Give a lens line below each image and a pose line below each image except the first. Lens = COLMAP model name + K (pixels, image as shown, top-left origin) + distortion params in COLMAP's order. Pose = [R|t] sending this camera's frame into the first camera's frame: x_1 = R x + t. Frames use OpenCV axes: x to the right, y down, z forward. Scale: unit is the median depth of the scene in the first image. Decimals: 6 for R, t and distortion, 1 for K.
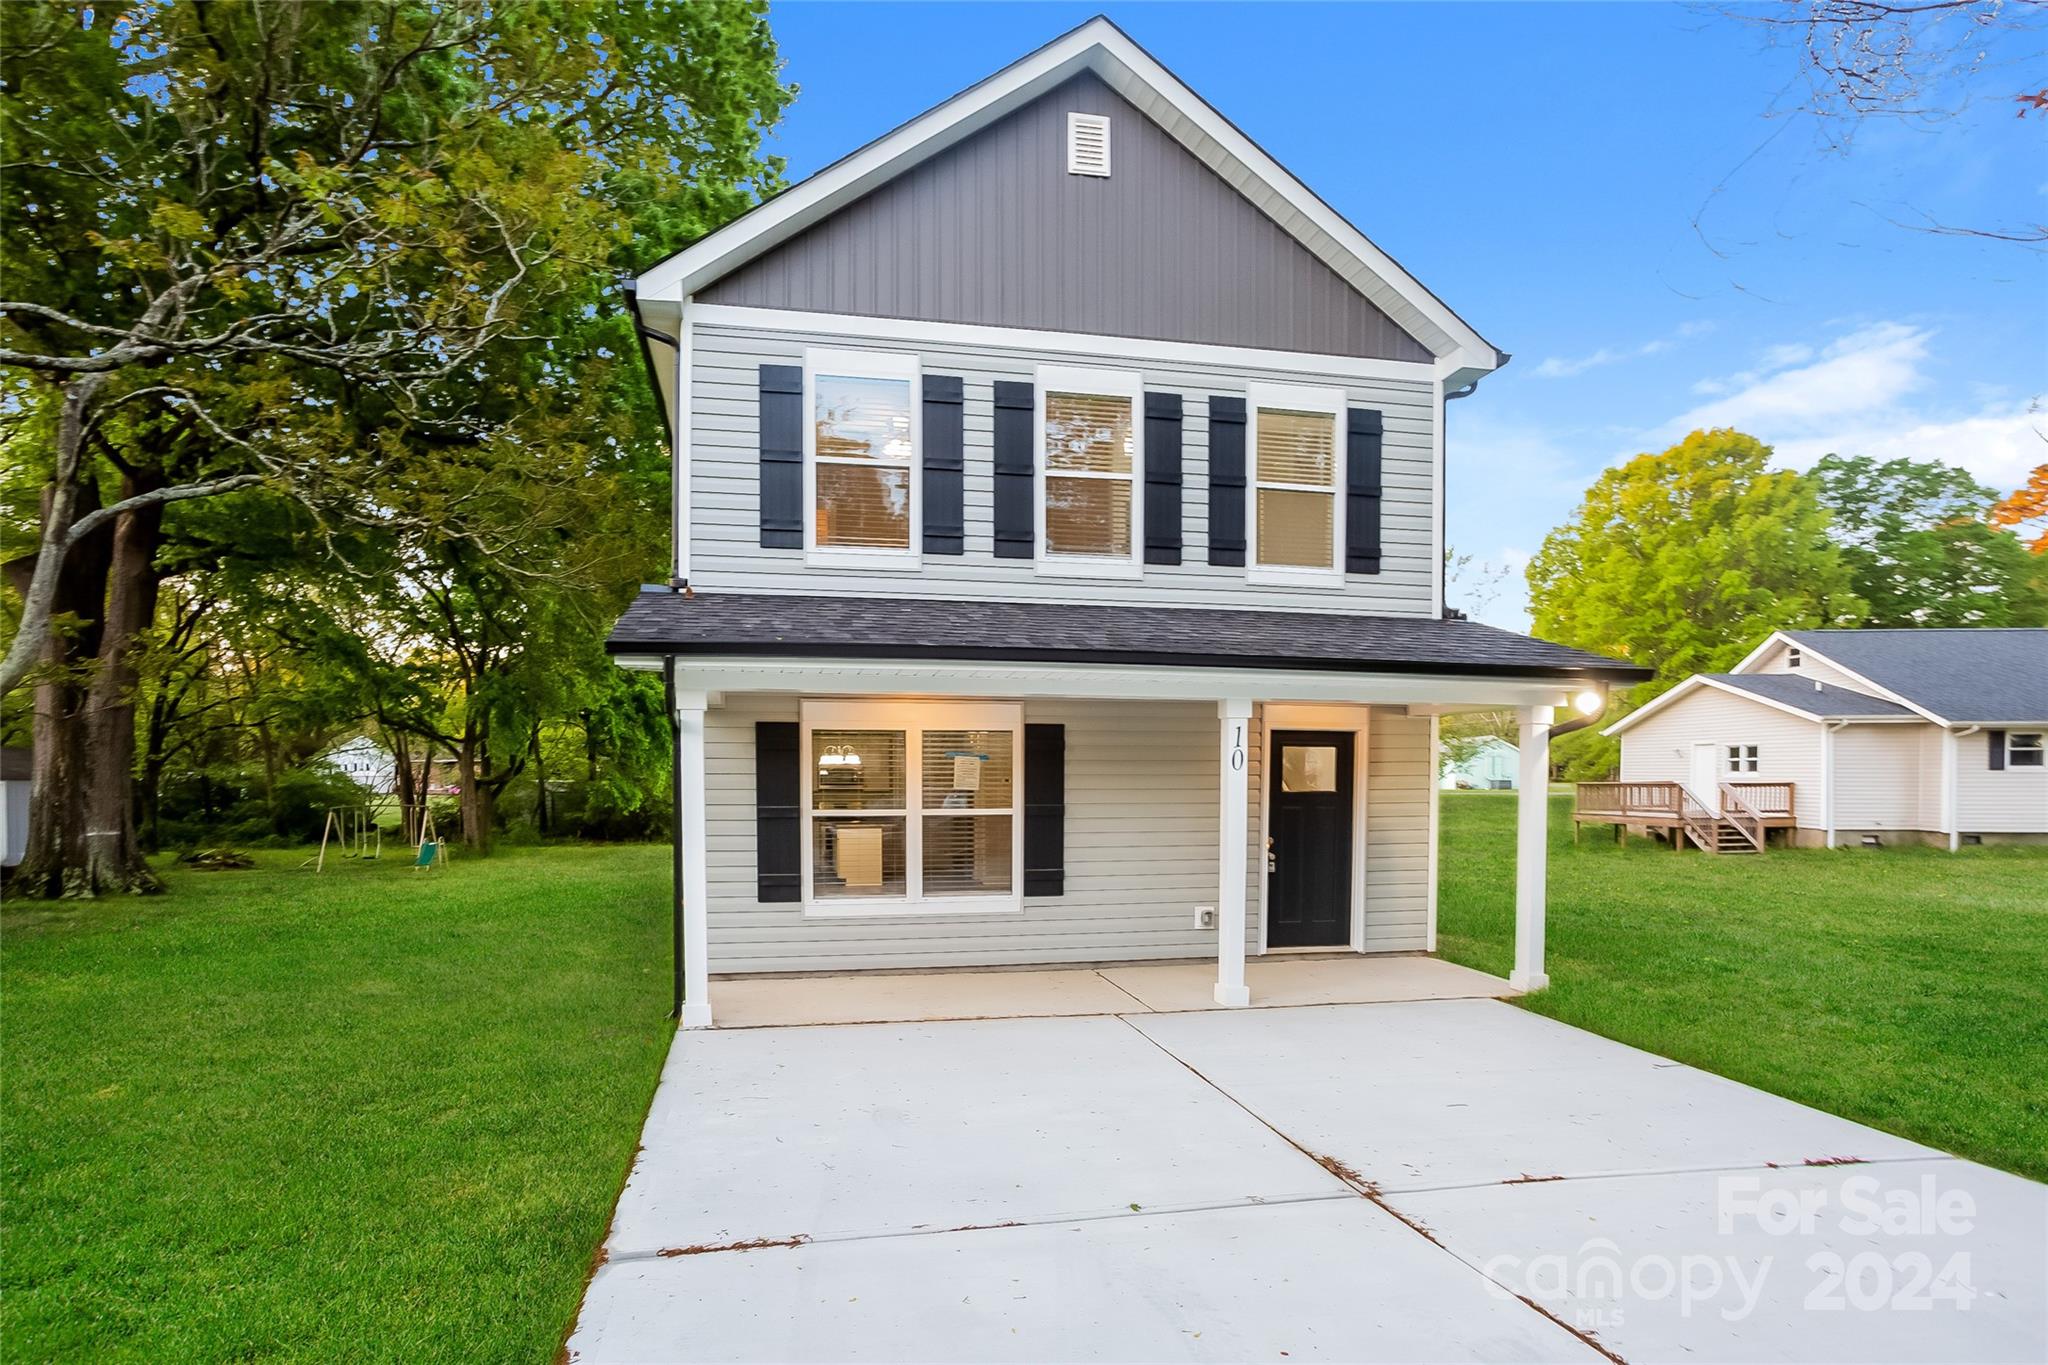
lens RADIAL K [[1004.8, 0, 895.7], [0, 1004.8, 695.1], [0, 0, 1]] dist [-0.019338, 0.009855]
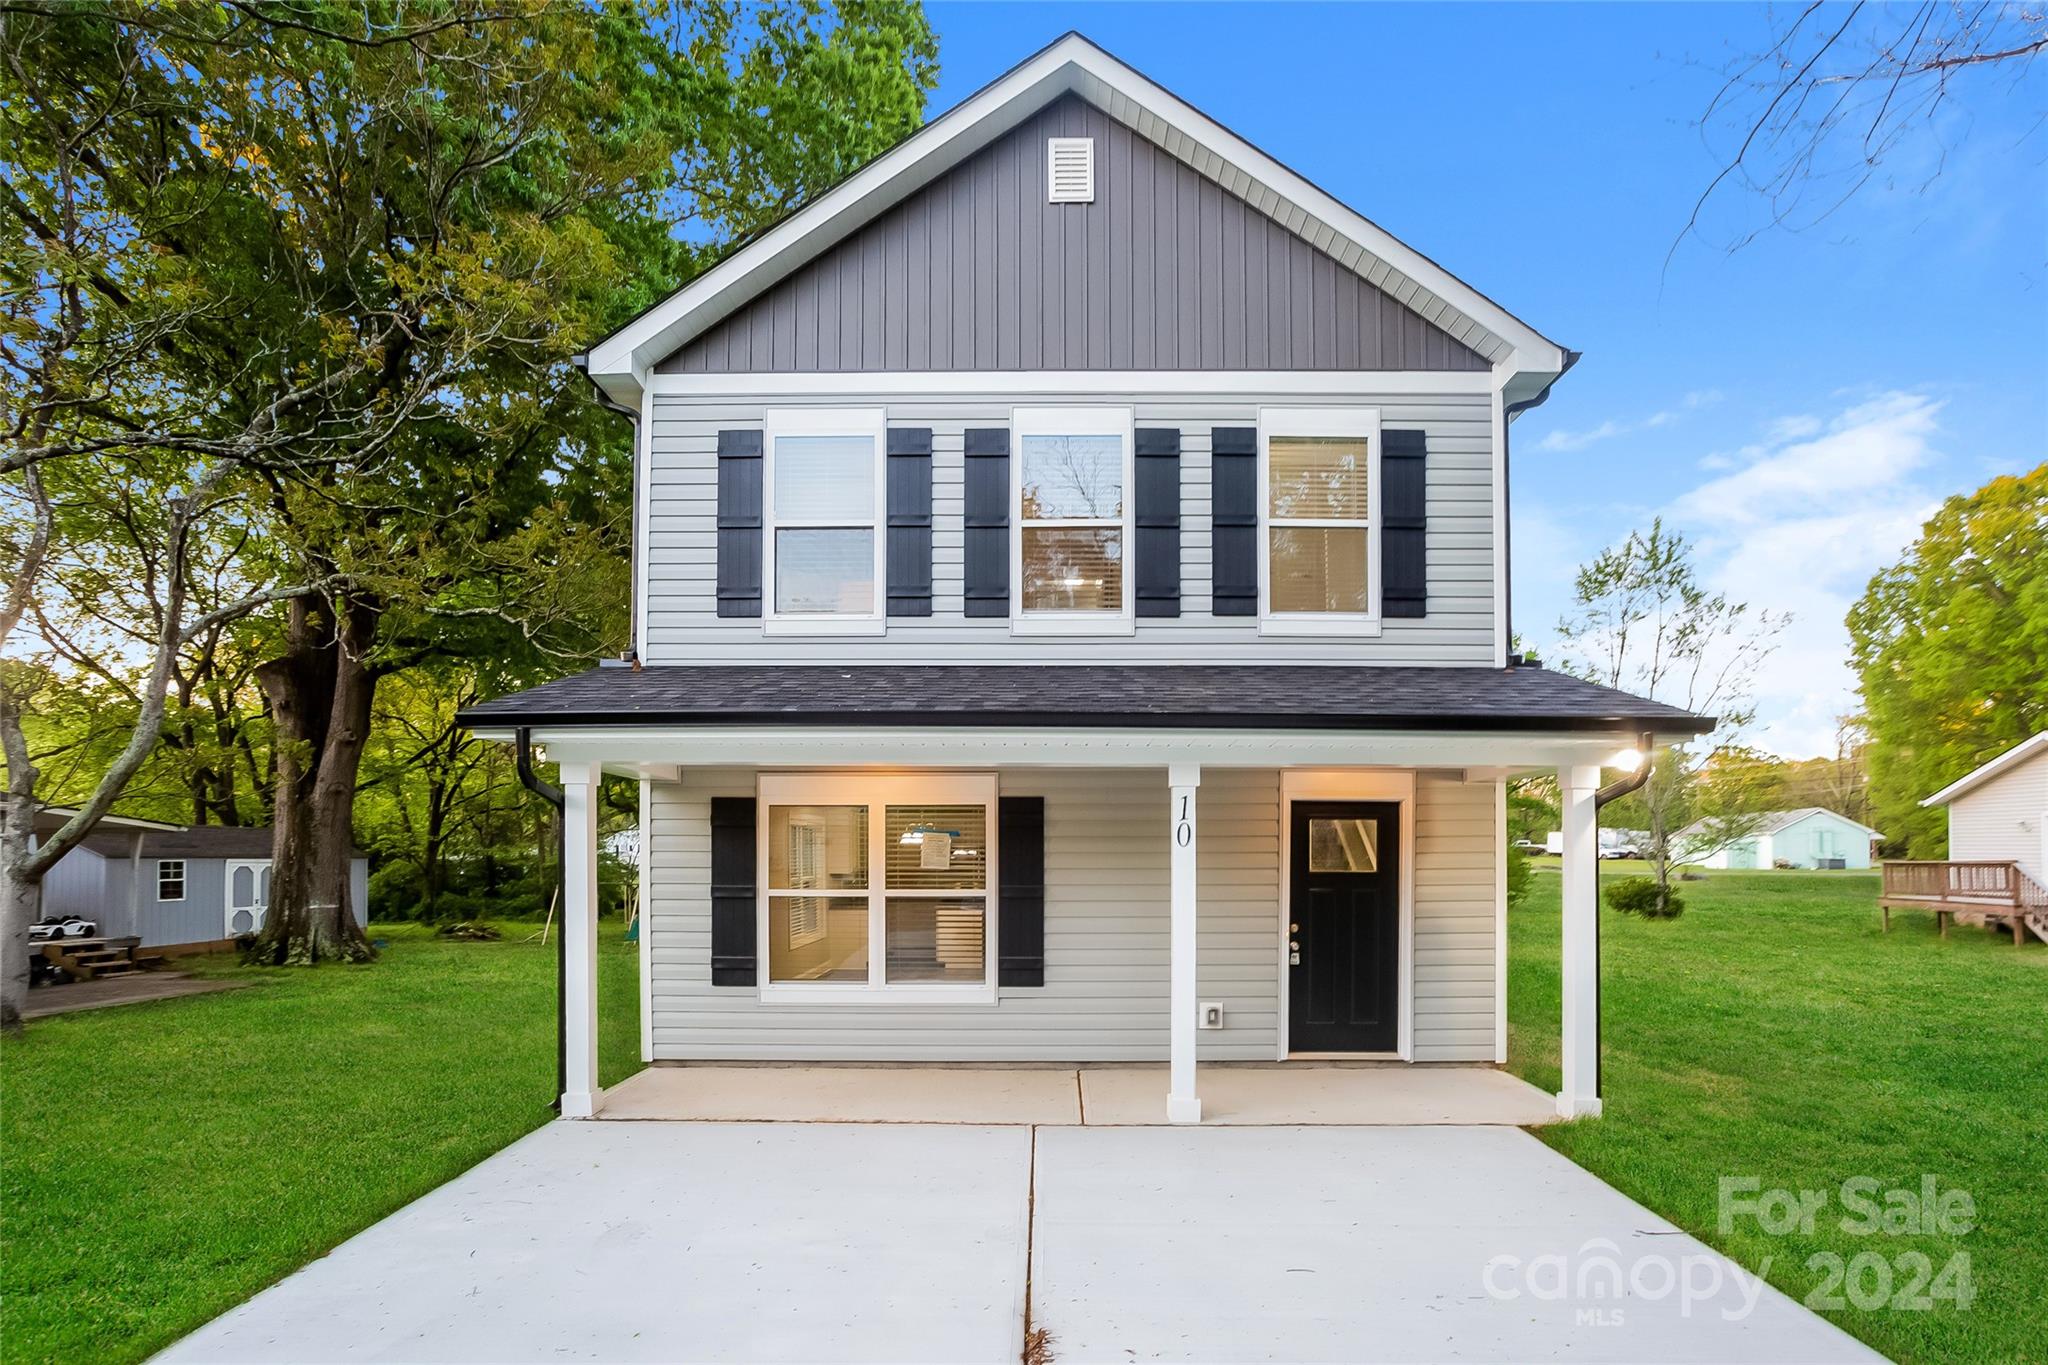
lens RADIAL K [[1004.8, 0, 930.0], [0, 1004.8, 739.8], [0, 0, 1]] dist [-0.019338, 0.009855]
pose [[0.983062, -0.021012, -0.182067, 0.227460], [0.014881, 0.999277, -0.034976, 0.007952], [0.182670, 0.031674, 0.982664, 0.083394]]
